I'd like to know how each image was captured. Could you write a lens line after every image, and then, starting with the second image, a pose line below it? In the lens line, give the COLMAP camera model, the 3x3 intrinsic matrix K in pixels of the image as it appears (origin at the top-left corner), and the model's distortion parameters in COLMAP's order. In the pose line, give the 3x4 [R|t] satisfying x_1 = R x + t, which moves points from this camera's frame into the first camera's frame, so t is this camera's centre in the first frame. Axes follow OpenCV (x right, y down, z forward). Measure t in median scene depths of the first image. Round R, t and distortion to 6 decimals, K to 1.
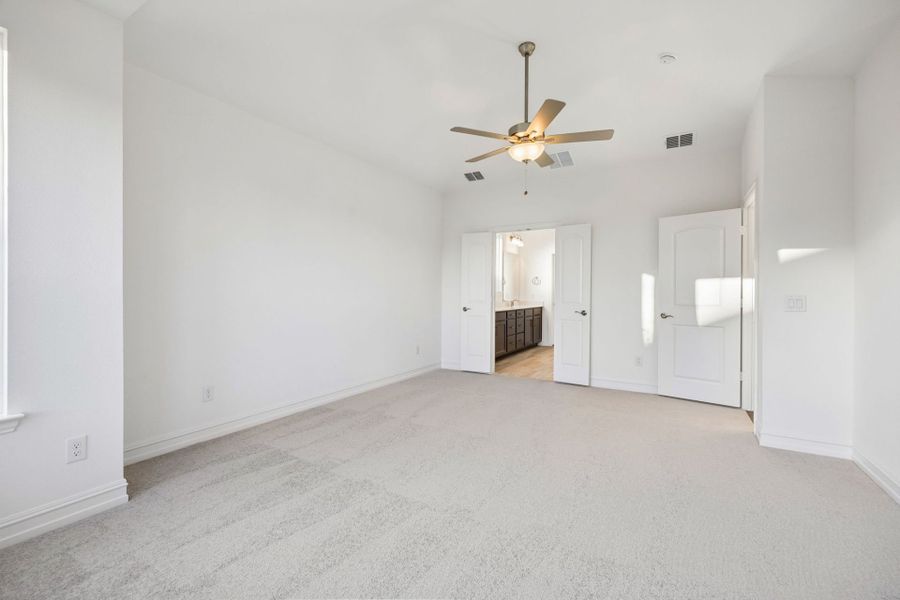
lens RADIAL K [[382.0, 0, 451.1], [0, 382.0, 295.0], [0, 0, 1]] dist [0.000800, 0.000023]
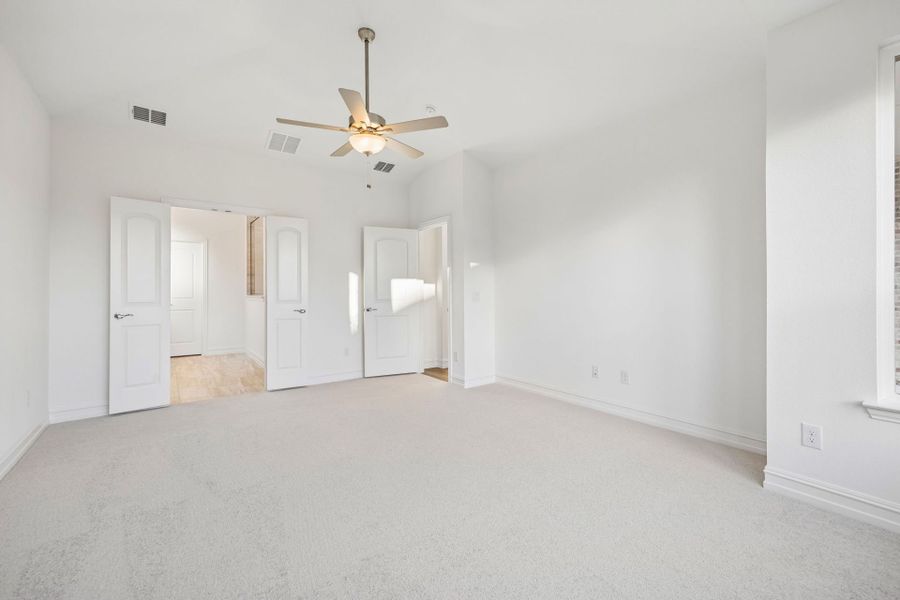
lens RADIAL K [[382.0, 0, 451.1], [0, 382.0, 295.0], [0, 0, 1]] dist [0.000800, 0.000023]
pose [[0.386445, -0.013249, 0.922217, -0.421932], [0.005340, 0.999912, 0.012127, -0.002795], [-0.922297, 0.000238, 0.386482, 0.302735]]
